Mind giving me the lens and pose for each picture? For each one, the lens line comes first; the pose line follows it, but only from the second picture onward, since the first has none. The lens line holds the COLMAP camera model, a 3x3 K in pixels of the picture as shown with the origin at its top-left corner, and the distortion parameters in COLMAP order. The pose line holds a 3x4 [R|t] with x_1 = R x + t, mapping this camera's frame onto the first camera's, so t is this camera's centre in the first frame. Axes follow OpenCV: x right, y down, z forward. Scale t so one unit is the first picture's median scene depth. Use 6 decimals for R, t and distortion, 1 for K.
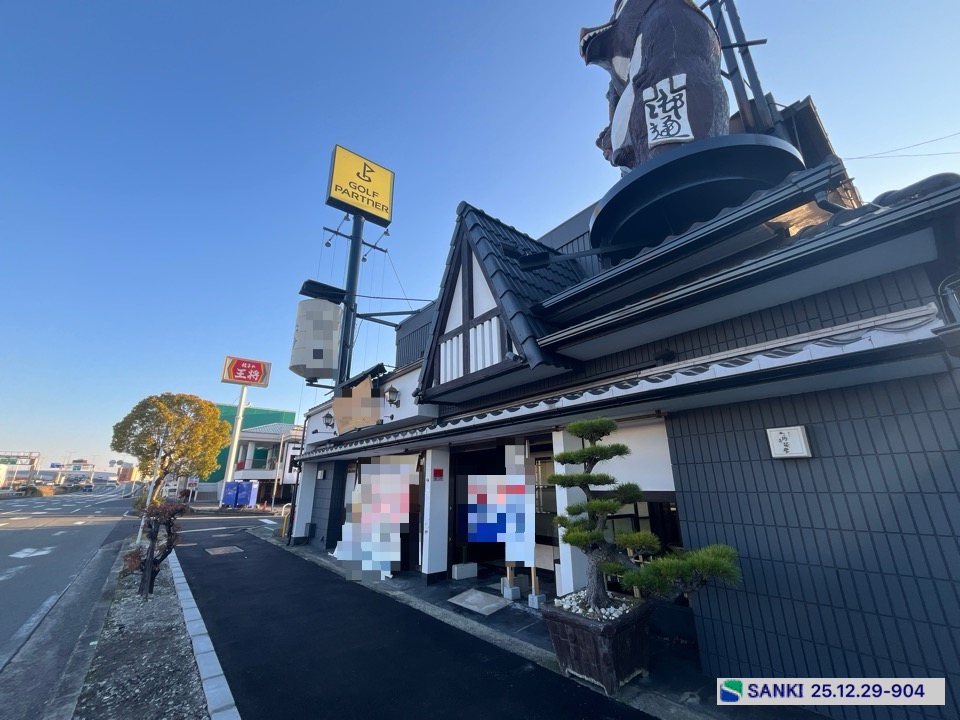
lens RADIAL K [[389.6, 0, 476.5], [0, 389.6, 360.3], [0, 0, 1]] dist [-0.002039, -0.000273]
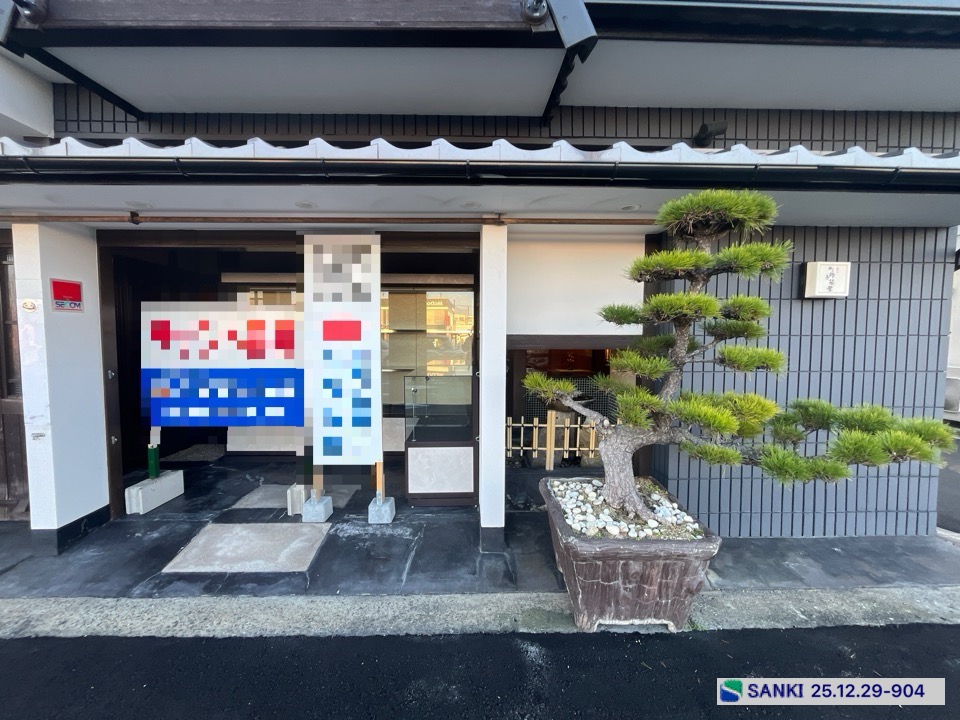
lens RADIAL K [[388.5, 0, 480.8], [0, 388.5, 358.1], [0, 0, 1]] dist [-0.003058, -0.000449]
pose [[0.606489, -0.038339, 0.794167, -0.203417], [-0.250809, 0.938614, 0.236850, 0.208137], [-0.754497, -0.342832, 0.559644, 0.596588]]
